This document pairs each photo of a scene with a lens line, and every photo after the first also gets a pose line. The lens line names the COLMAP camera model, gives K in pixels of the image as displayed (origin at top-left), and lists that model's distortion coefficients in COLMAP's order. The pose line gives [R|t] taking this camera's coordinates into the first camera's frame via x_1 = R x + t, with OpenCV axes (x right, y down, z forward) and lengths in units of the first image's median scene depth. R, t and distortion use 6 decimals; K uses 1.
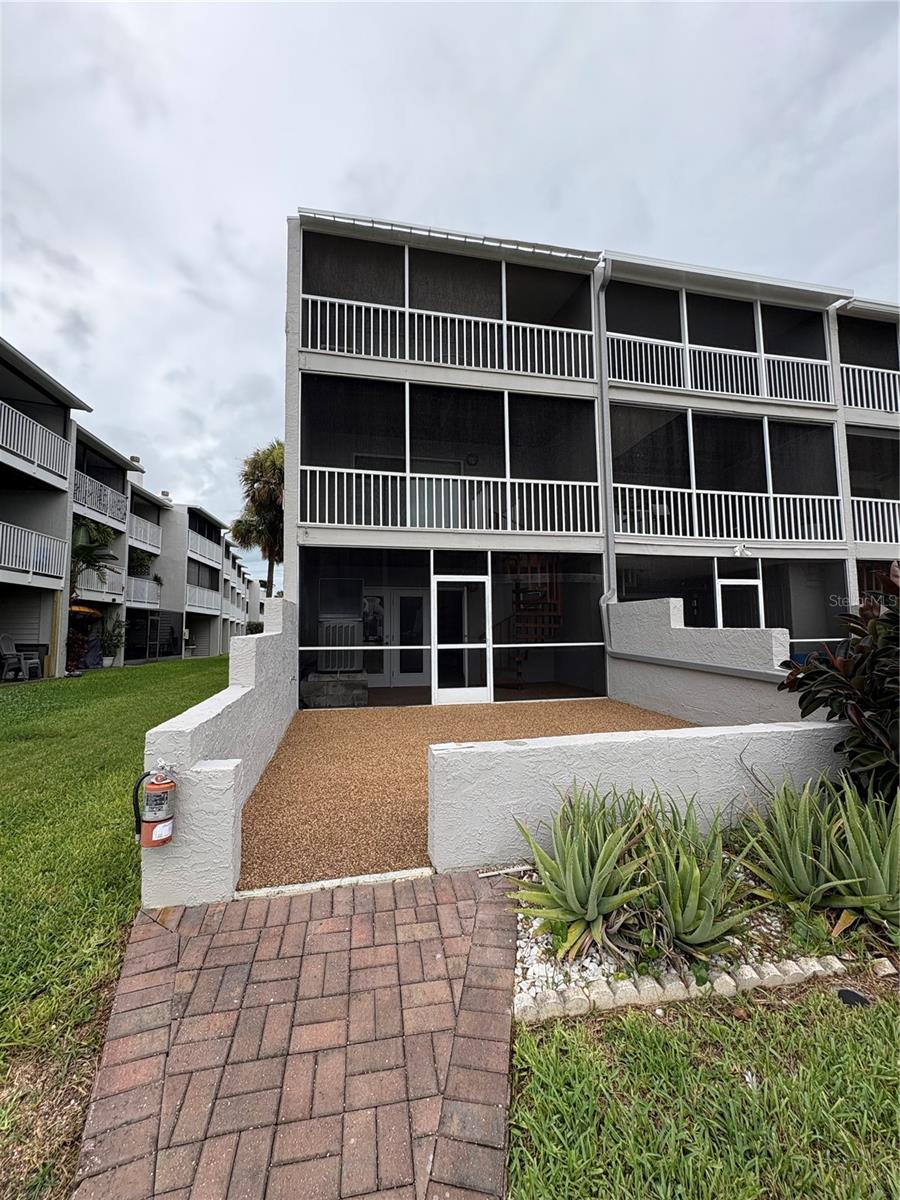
lens RADIAL K [[476.8, 0, 450.9], [0, 476.8, 596.6], [0, 0, 1]] dist [-0.000892, -0.000200]
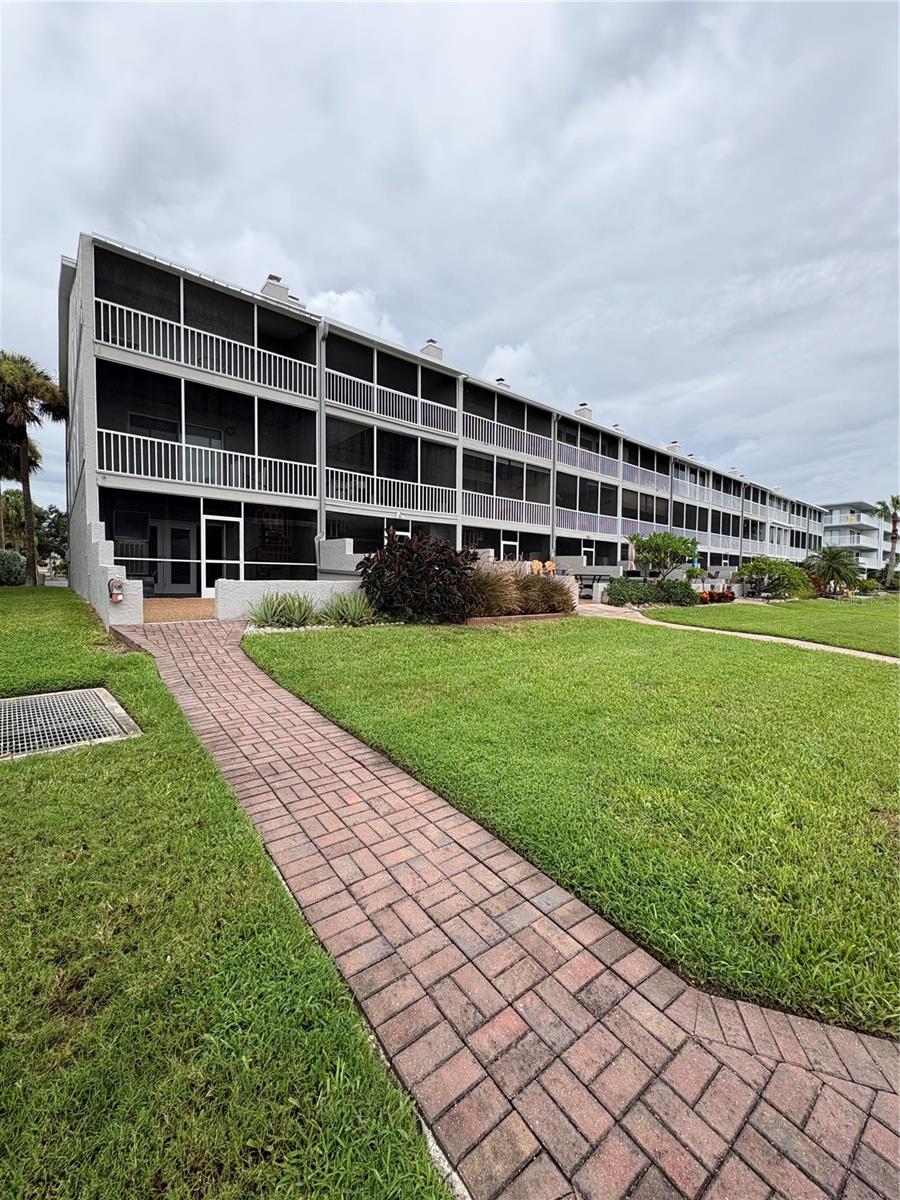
lens RADIAL K [[476.8, 0, 450.9], [0, 476.8, 596.6], [0, 0, 1]] dist [-0.000892, -0.000200]
pose [[0.883218, 0.003966, 0.468945, -0.045399], [-0.056218, 0.993648, 0.097480, 0.020368], [-0.465580, -0.112459, 0.877831, -0.684964]]
